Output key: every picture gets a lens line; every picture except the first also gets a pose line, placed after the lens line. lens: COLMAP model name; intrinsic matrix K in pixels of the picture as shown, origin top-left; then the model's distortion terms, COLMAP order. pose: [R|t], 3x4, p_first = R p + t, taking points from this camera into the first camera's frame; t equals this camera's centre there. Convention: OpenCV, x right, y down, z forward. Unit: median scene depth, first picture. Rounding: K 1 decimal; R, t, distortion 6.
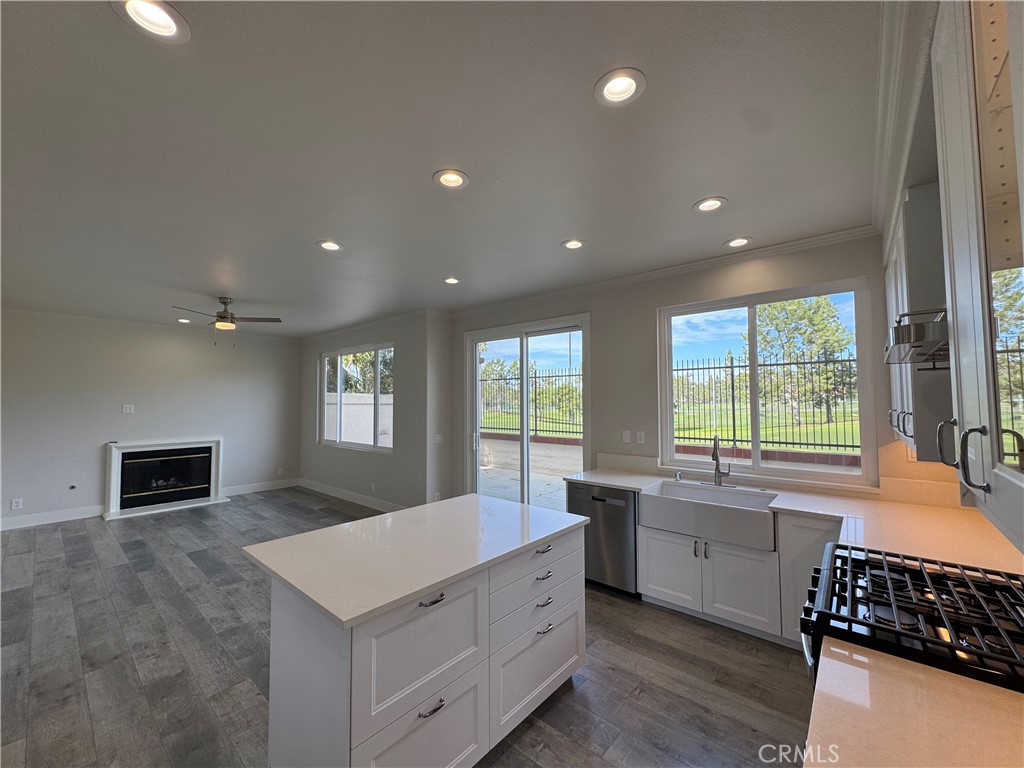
lens RADIAL K [[408.8, 0, 507.5], [0, 408.8, 384.4], [0, 0, 1]] dist [-0.001509, 0.000136]
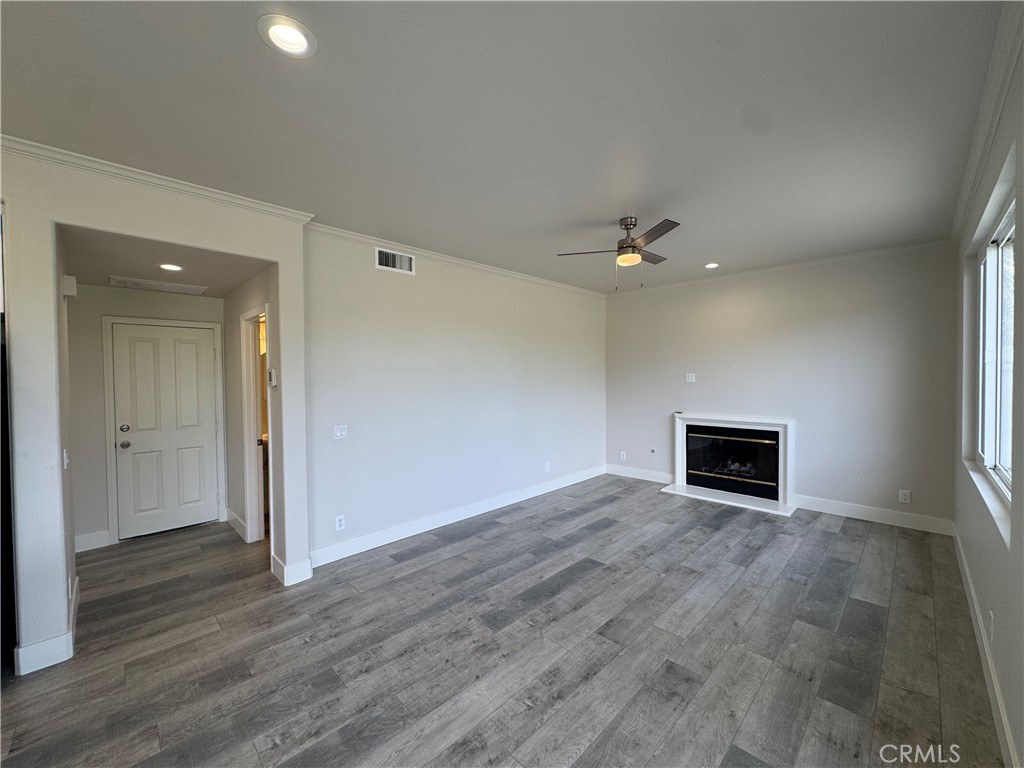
lens RADIAL K [[408.8, 0, 511.4], [0, 408.8, 389.0], [0, 0, 1]] dist [-0.001509, 0.000136]
pose [[-0.065069, 0.039341, -0.997105, 0.016093], [0.053664, 0.997915, 0.035871, 0.040389], [0.996437, -0.051175, -0.067045, 0.857601]]
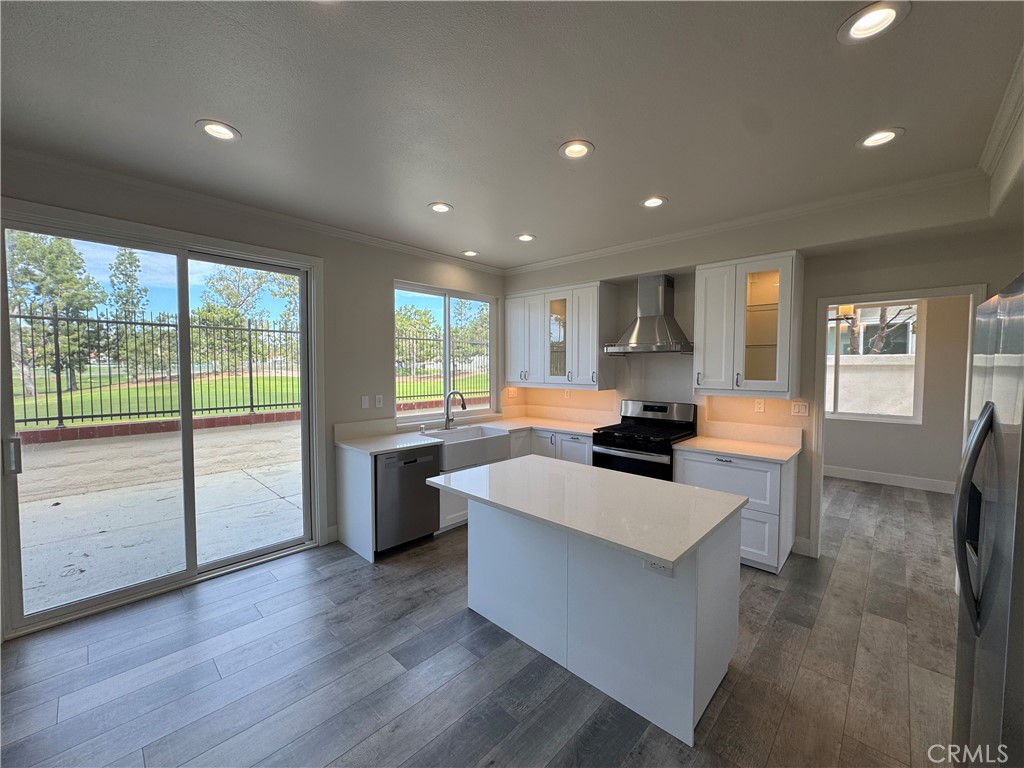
lens RADIAL K [[408.8, 0, 516.3], [0, 408.8, 379.1], [0, 0, 1]] dist [-0.001509, 0.000136]
pose [[0.036563, -0.026876, 0.998970, -0.573000], [-0.046627, 0.998504, 0.028570, 0.024582], [-0.998243, -0.047624, 0.035255, 0.520287]]
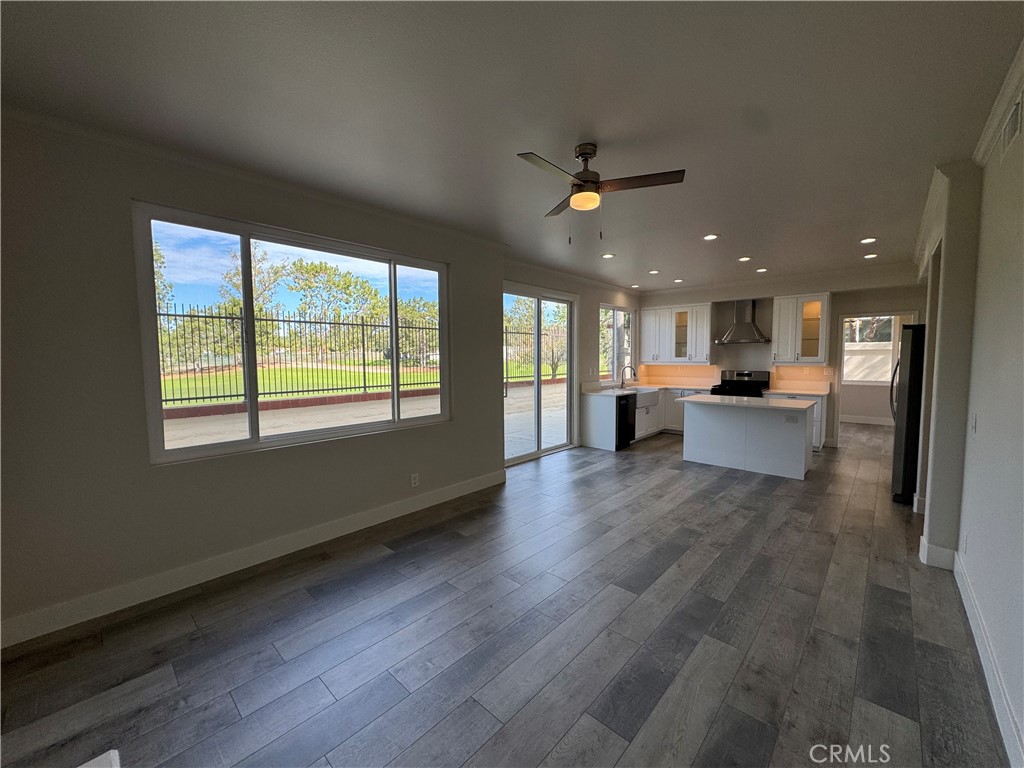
lens RADIAL K [[408.8, 0, 508.2], [0, 408.8, 377.7], [0, 0, 1]] dist [-0.001509, 0.000136]
pose [[0.035127, -0.050055, 0.998129, -1.284982], [-0.036807, 0.998003, 0.051344, 0.063482], [-0.998705, -0.038542, 0.033214, 1.102529]]
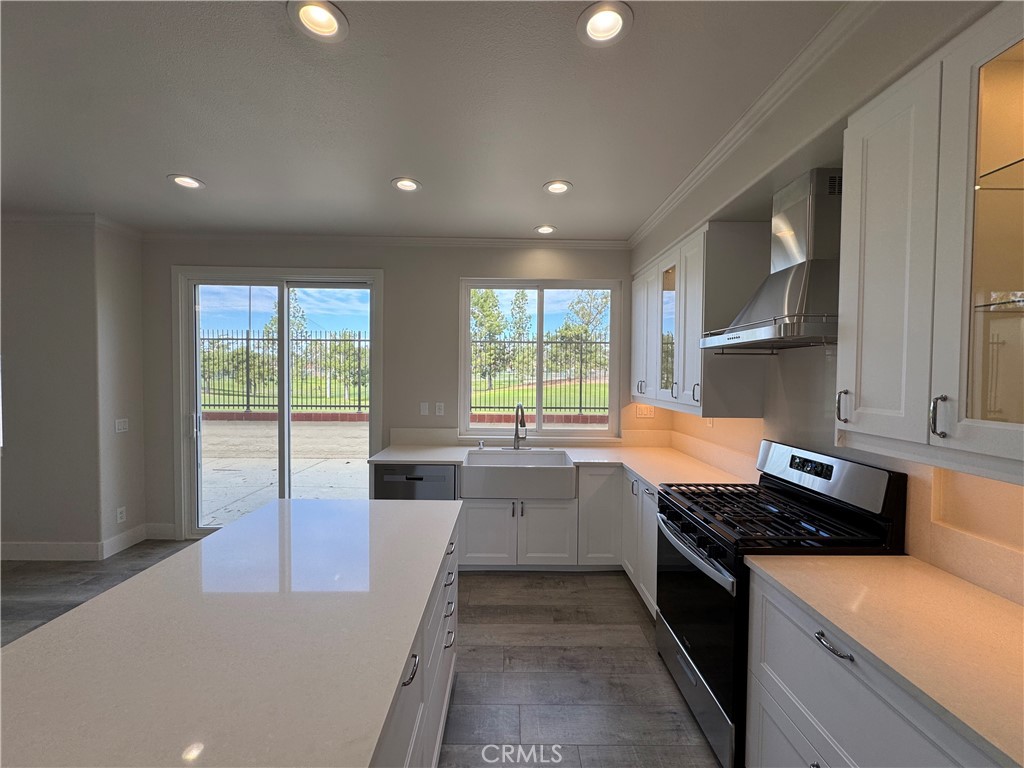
lens RADIAL K [[408.8, 0, 510.1], [0, 408.8, 382.8], [0, 0, 1]] dist [-0.001509, 0.000136]
pose [[0.748331, -0.004767, 0.663309, -0.163129], [-0.041820, 0.997646, 0.054350, 0.006467], [-0.662006, -0.068411, 0.746370, 0.139283]]
